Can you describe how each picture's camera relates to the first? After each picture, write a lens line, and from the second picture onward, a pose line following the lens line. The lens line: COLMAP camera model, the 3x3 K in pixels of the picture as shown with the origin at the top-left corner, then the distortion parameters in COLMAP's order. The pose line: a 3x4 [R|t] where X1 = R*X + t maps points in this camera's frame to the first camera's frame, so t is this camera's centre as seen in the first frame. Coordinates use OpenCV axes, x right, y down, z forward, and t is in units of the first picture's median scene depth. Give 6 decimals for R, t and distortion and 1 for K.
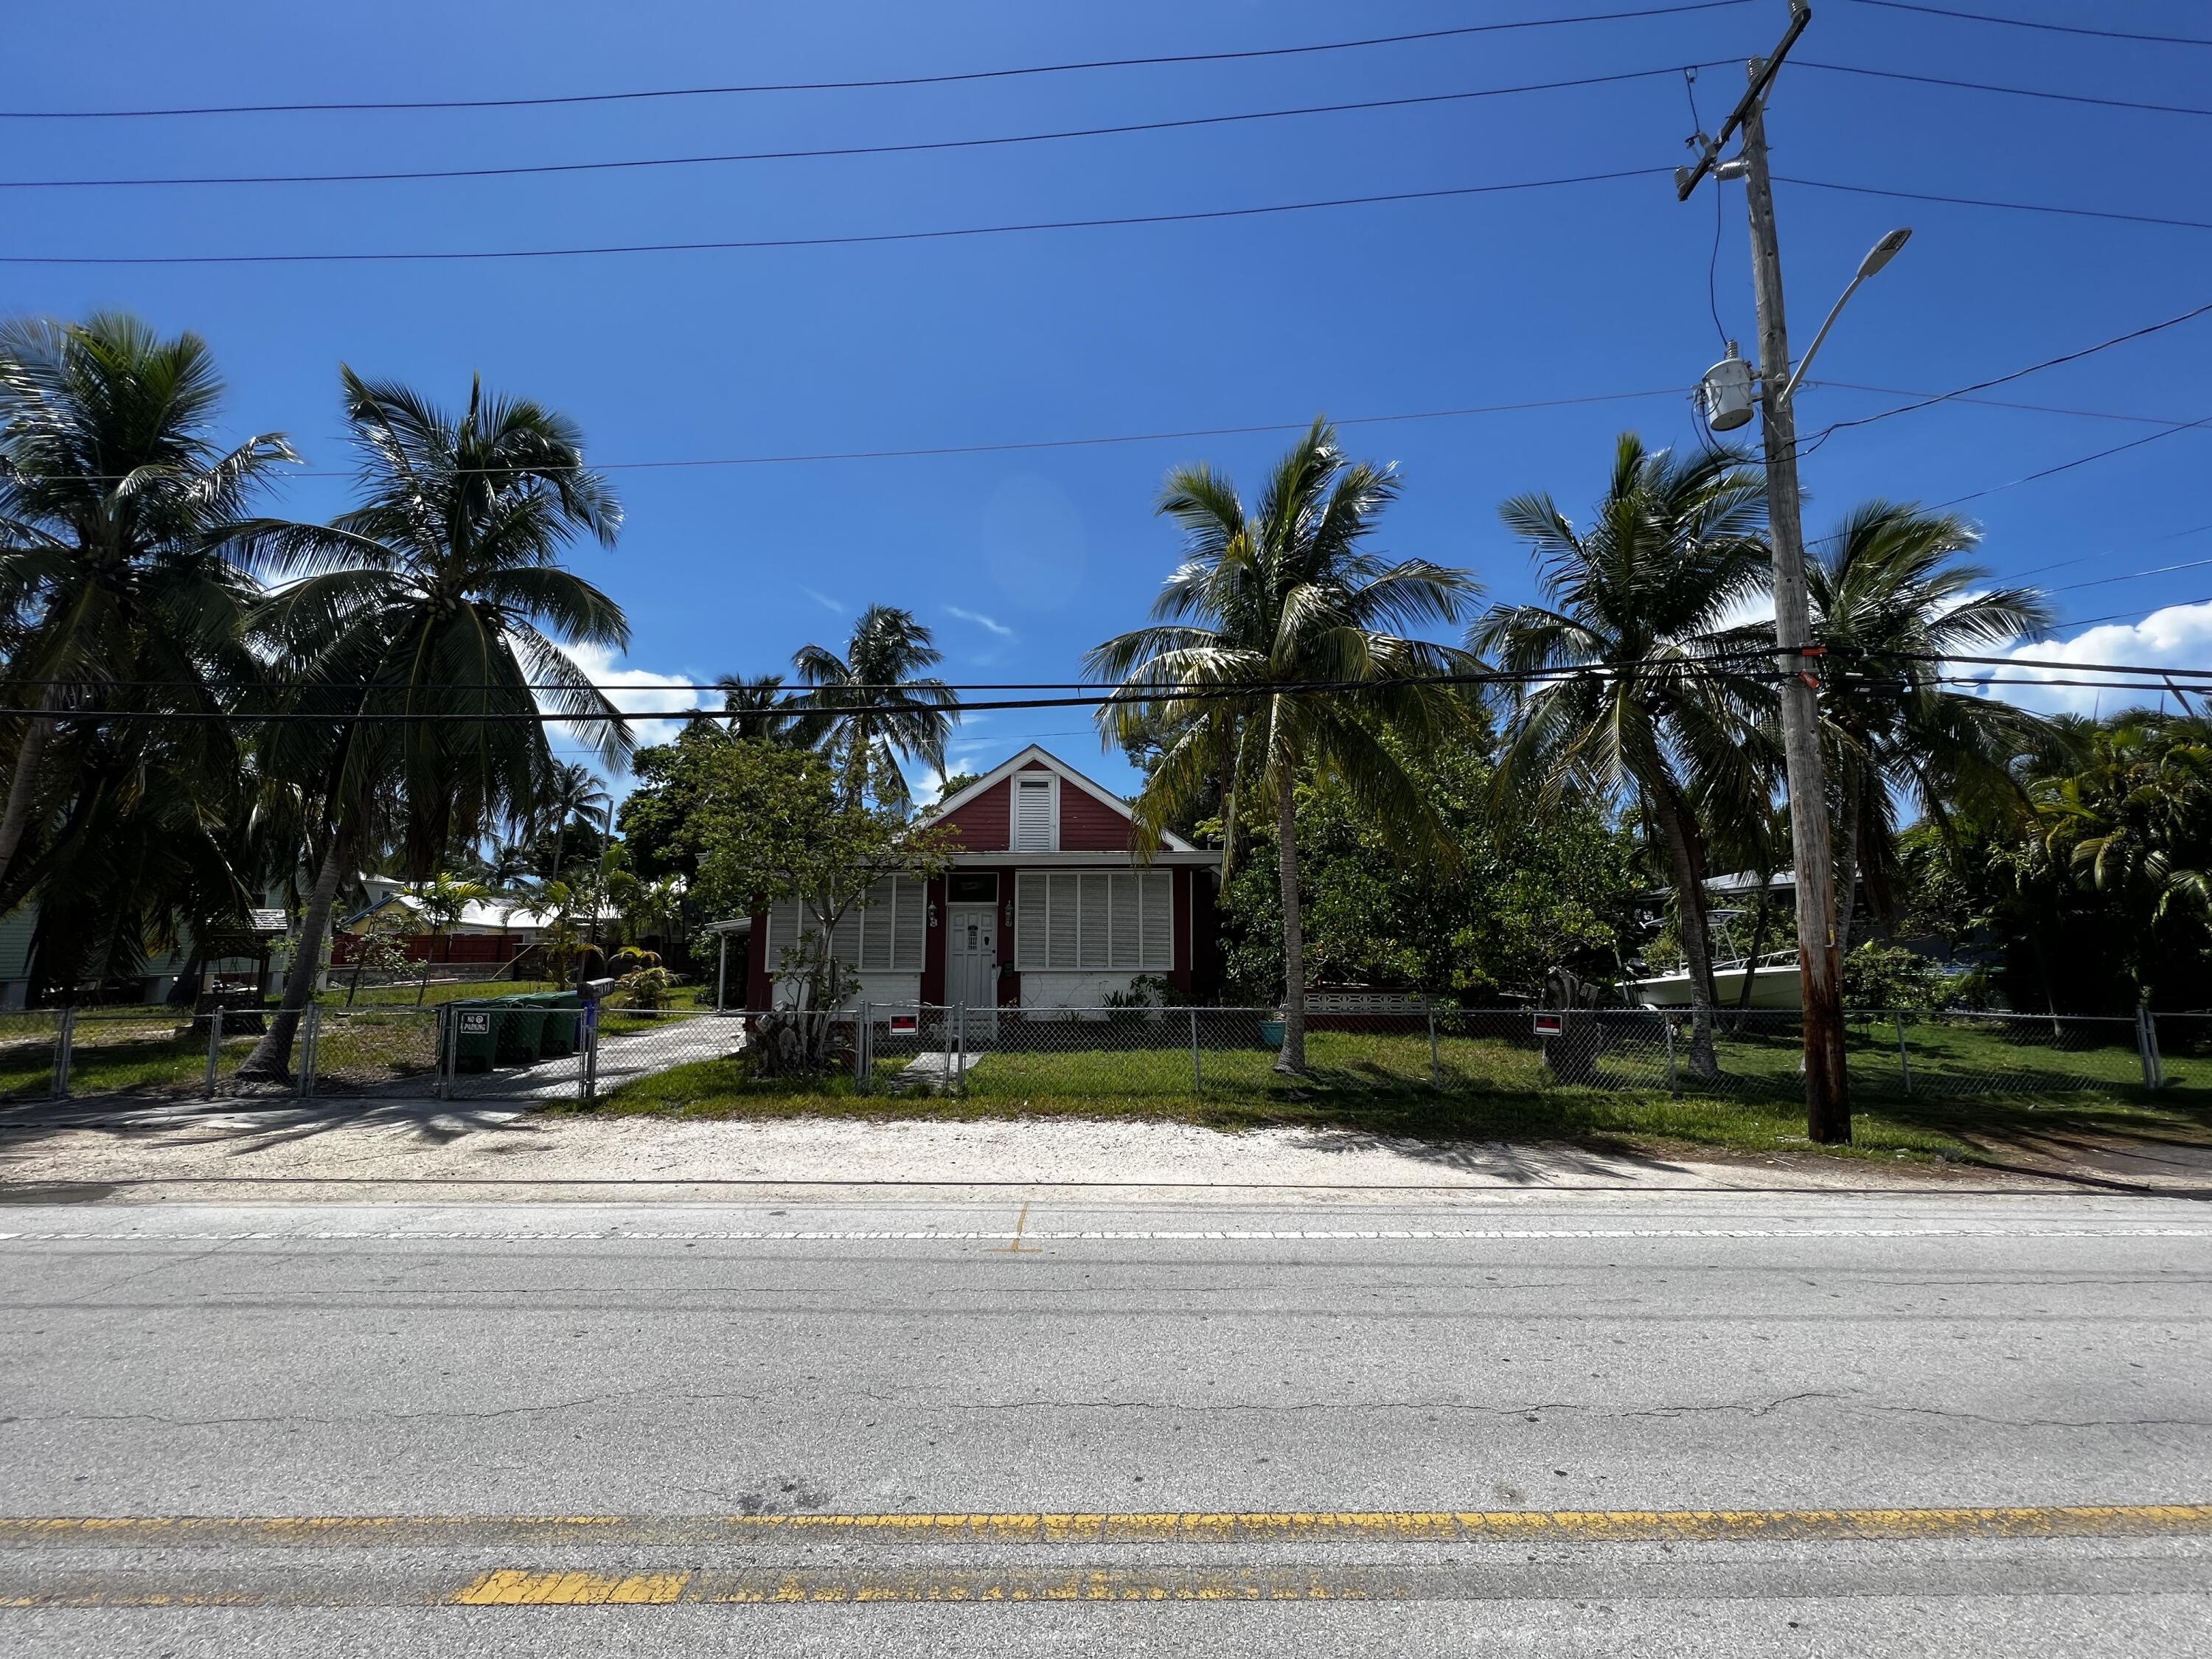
lens RADIAL K [[893.1, 0, 1107.5], [0, 893.1, 826.1], [0, 0, 1]] dist [0.001579, 0.000141]
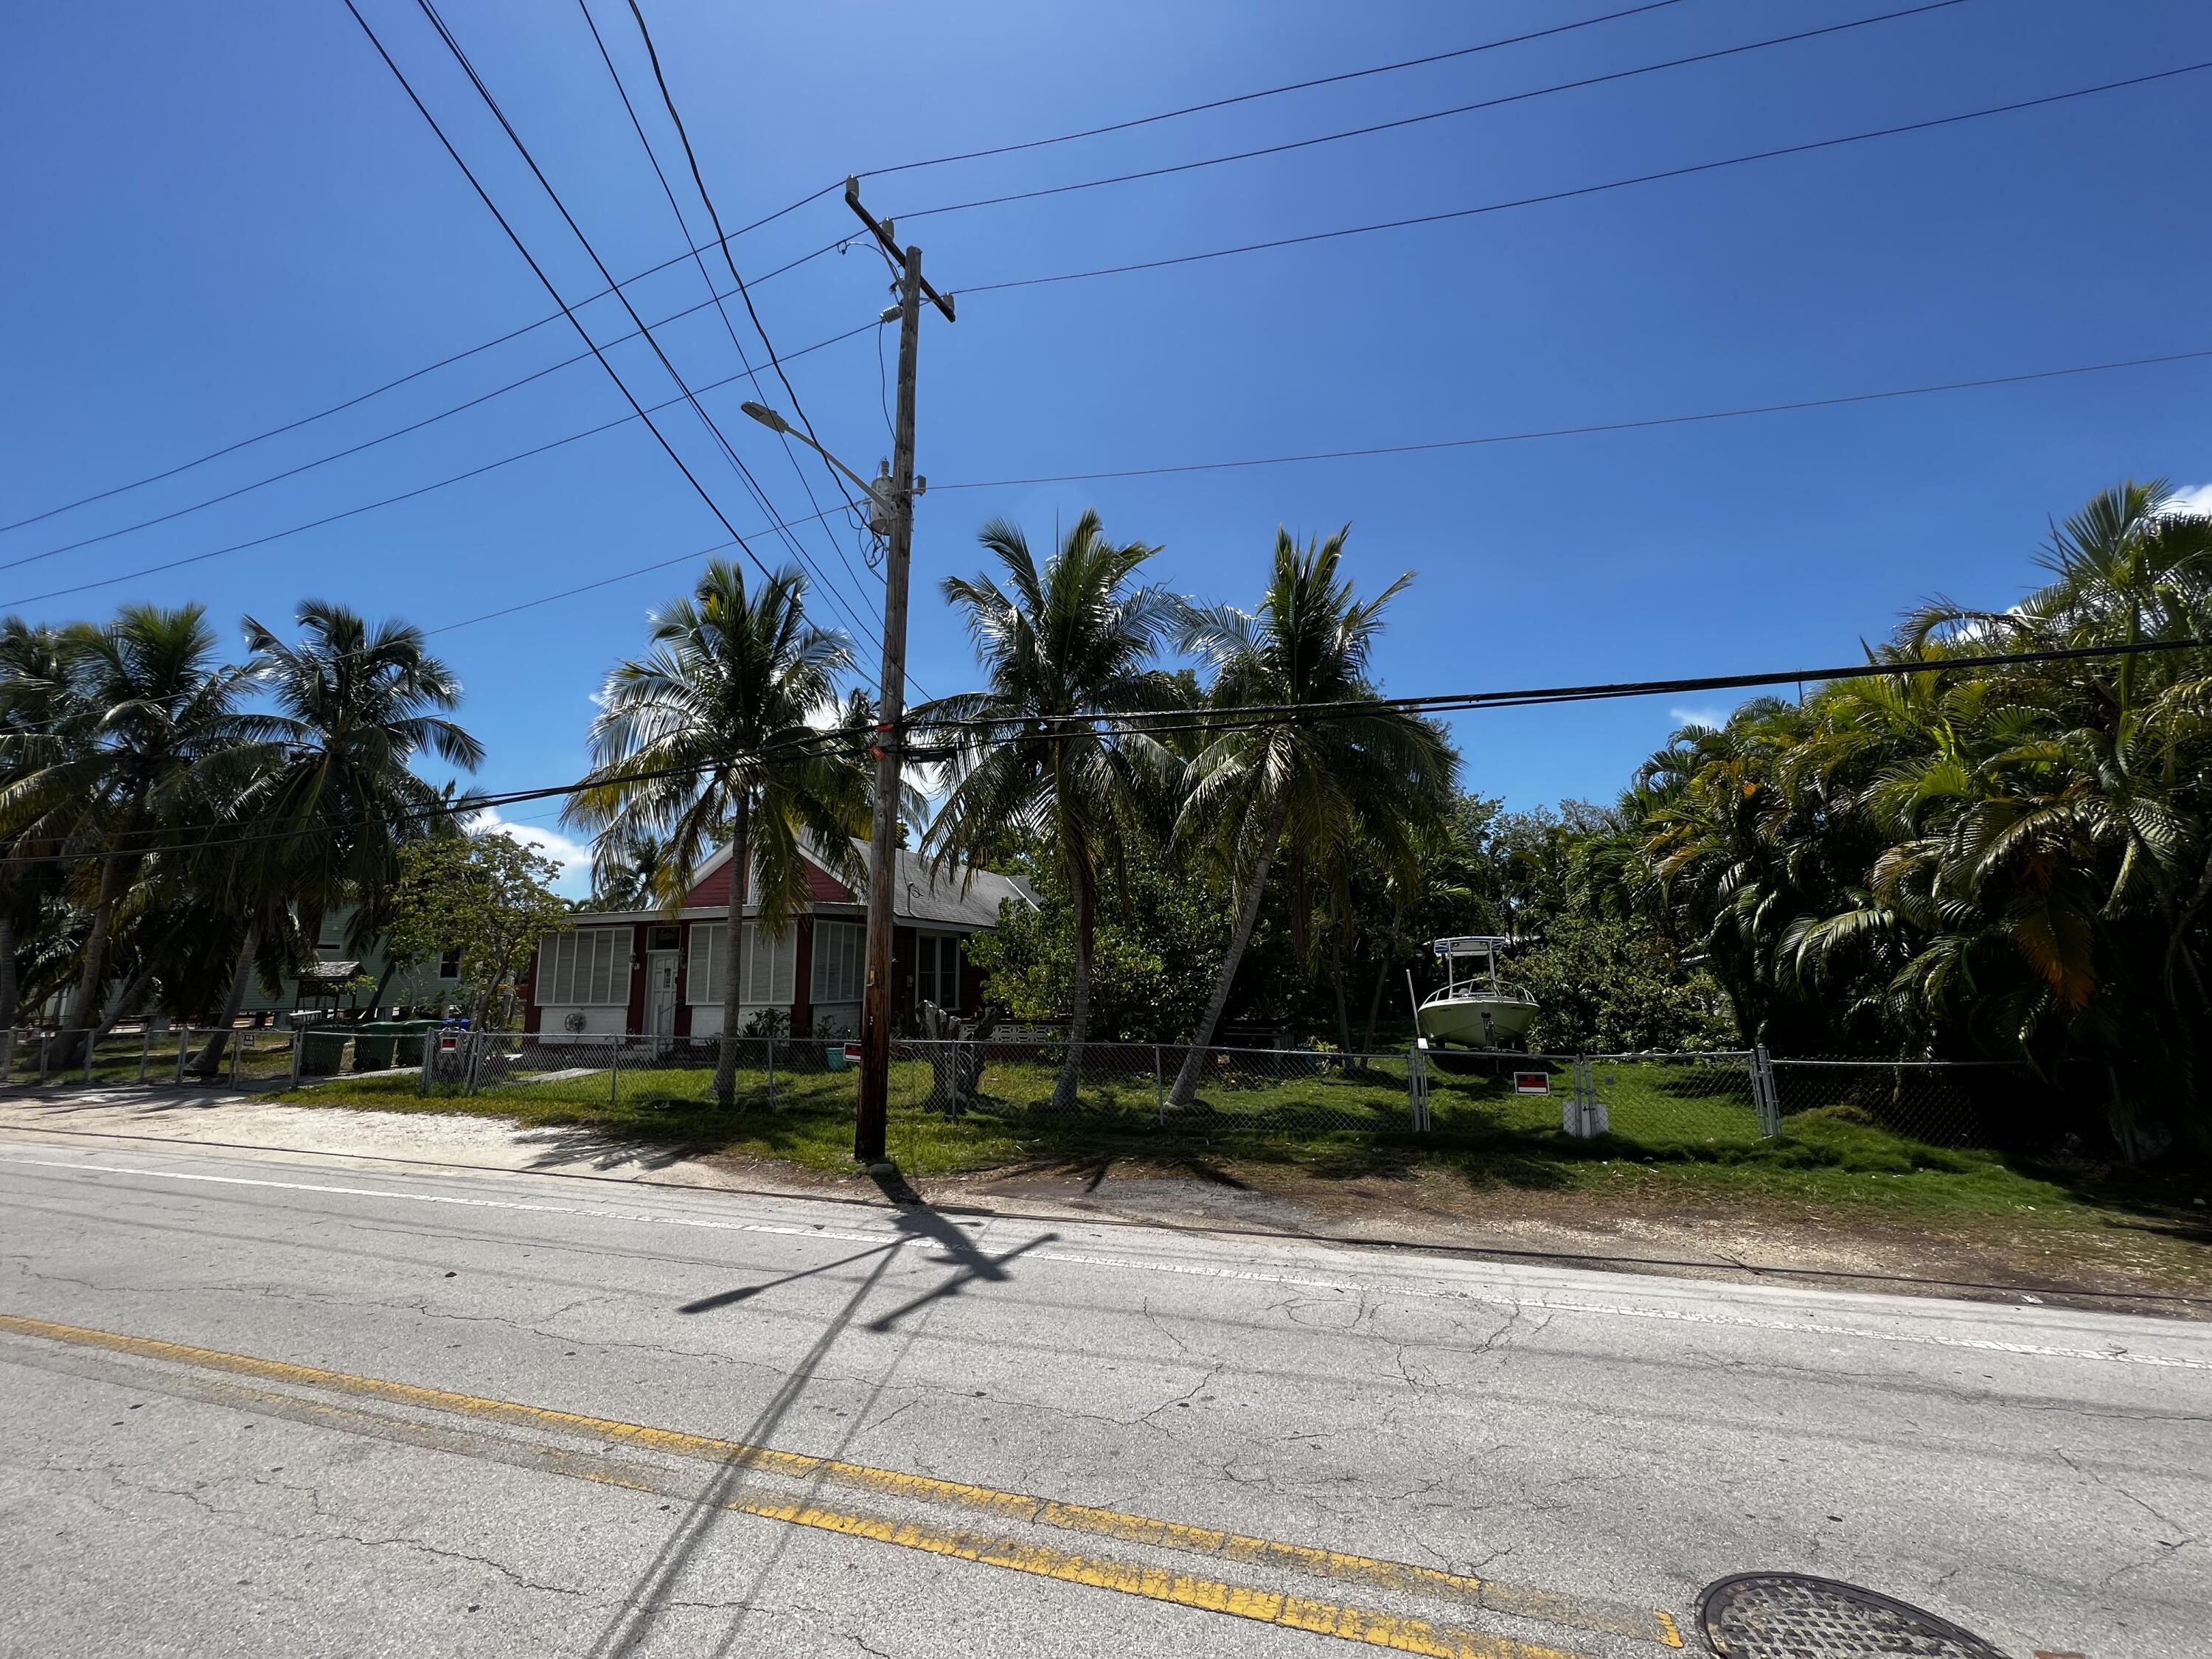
lens RADIAL K [[893.1, 0, 1106.2], [0, 893.1, 830.9], [0, 0, 1]] dist [0.001579, 0.000141]
pose [[0.948412, -0.057581, -0.311769, 0.848023], [0.049373, 0.998196, -0.034161, -0.008015], [0.313174, 0.017006, 0.949544, 0.000726]]
